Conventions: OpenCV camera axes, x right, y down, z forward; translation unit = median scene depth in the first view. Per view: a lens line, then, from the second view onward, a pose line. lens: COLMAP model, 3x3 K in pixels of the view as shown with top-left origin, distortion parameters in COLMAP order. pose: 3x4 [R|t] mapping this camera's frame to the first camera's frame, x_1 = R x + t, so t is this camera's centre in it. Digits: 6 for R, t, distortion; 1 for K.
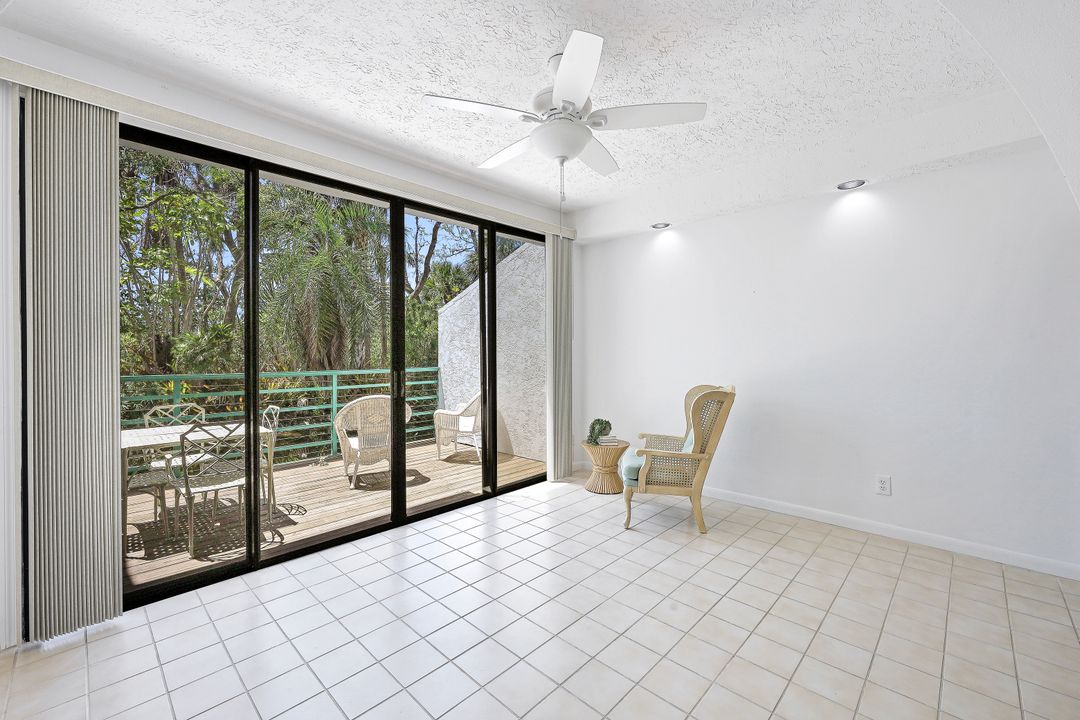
lens RADIAL K [[444.5, 0, 537.6], [0, 444.5, 354.3], [0, 0, 1]] dist [-0.003028, 0.000010]
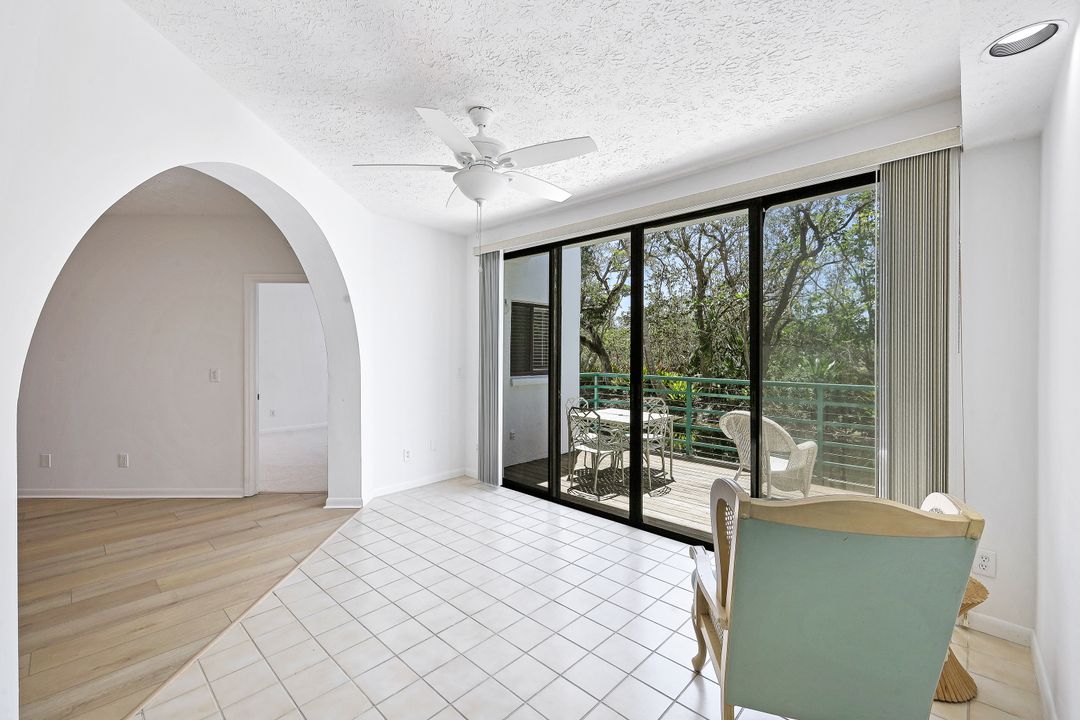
lens RADIAL K [[453.7, 0, 543.4], [0, 453.7, 349.2], [0, 0, 1]] dist [0.000548, 0.000057]
pose [[0.019439, -0.004089, -0.999803, 0.667953], [-0.012091, 0.999918, -0.004324, -0.032574], [0.999738, 0.012172, 0.019388, 0.632709]]
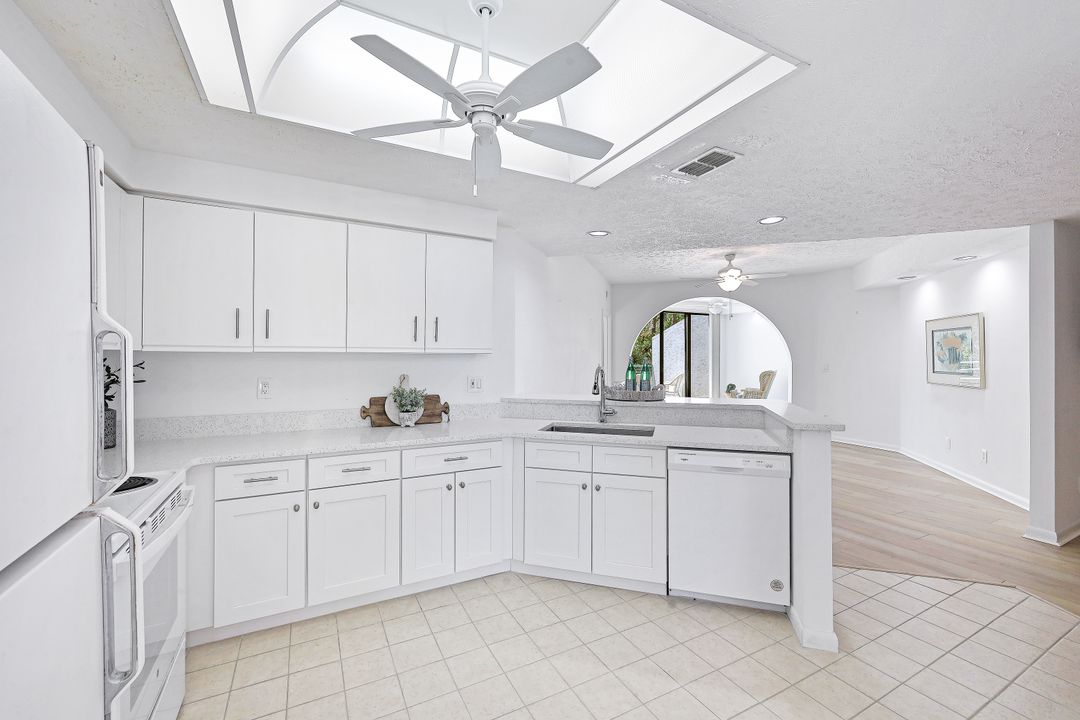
lens RADIAL K [[444.5, 0, 537.6], [0, 444.5, 354.3], [0, 0, 1]] dist [-0.003028, 0.000010]
pose [[0.948108, 0.002992, -0.317934, -0.121055], [-0.005632, 0.999957, -0.007384, -0.005726], [0.317898, 0.008791, 0.948084, -2.008487]]
